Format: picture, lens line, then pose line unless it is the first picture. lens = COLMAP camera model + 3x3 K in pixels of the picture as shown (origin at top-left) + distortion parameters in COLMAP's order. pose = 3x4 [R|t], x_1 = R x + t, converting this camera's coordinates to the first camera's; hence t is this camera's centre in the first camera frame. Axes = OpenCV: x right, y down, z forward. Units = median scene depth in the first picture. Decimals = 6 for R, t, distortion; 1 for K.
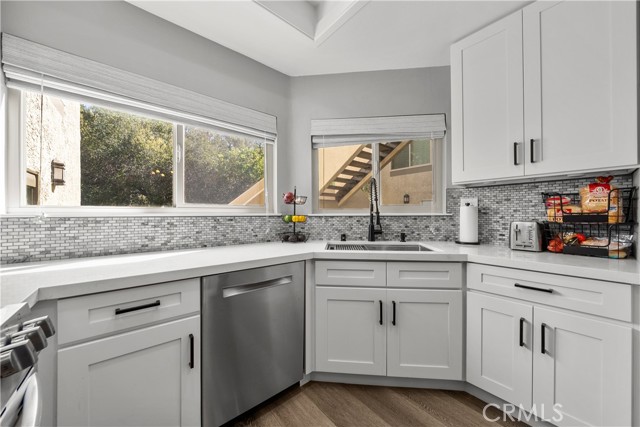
lens RADIAL K [[231.1, 0, 320.0], [0, 231.1, 213.5], [0, 0, 1]] dist [-0.000105, -0.000078]
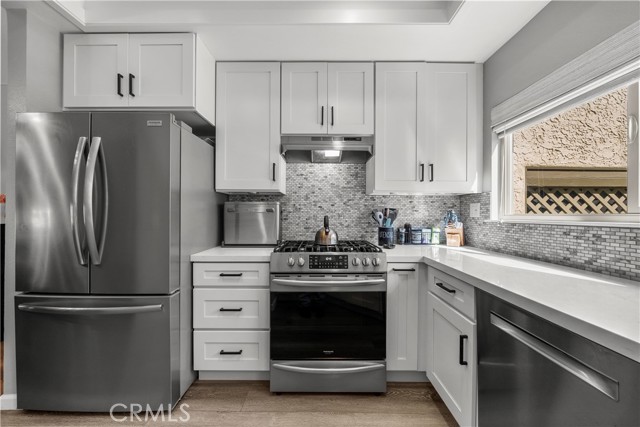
lens RADIAL K [[231.1, 0, 320.0], [0, 231.1, 213.5], [0, 0, 1]] dist [-0.000105, -0.000078]
pose [[-0.640103, -0.004652, -0.768275, 0.504059], [0.001633, 0.999971, -0.007415, -0.025411], [0.768287, -0.006000, -0.640077, 0.854987]]
